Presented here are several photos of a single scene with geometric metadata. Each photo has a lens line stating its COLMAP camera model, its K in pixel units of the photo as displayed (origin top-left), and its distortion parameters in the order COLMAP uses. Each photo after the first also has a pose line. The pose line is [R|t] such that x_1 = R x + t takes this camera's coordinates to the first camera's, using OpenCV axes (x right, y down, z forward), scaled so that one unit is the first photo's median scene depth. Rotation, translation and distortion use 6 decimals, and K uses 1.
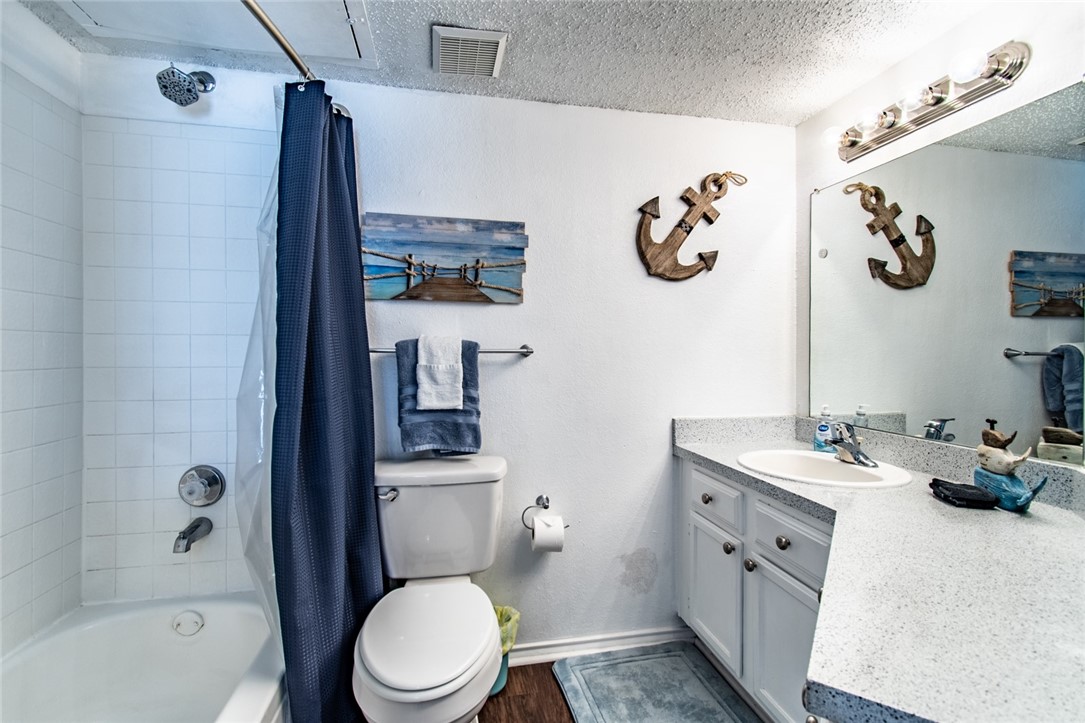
lens RADIAL K [[490.7, 0, 542.7], [0, 490.7, 343.4], [0, 0, 1]] dist [0.002630, 0.000450]
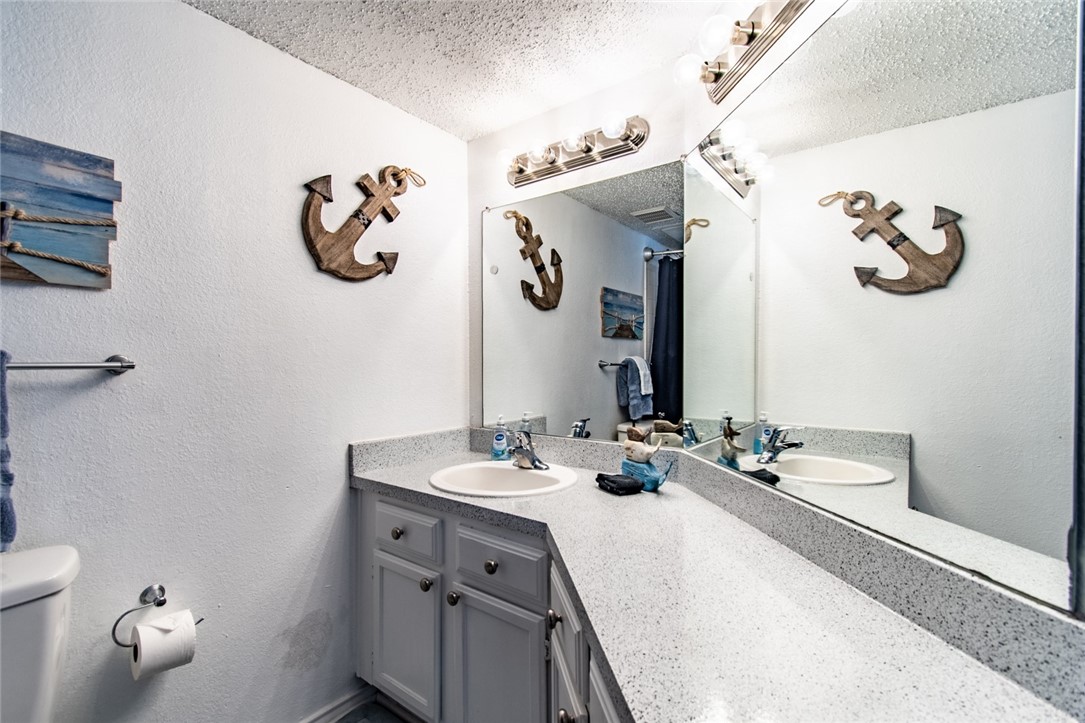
lens RADIAL K [[483.7, 0, 542.5], [0, 483.7, 361.5], [0, 0, 1]] dist [0.003588, -0.000266]
pose [[0.749446, -0.001983, 0.662063, -0.036859], [-0.005449, 0.999943, 0.009163, 0.001926], [-0.662044, -0.010475, 0.749392, 0.169355]]
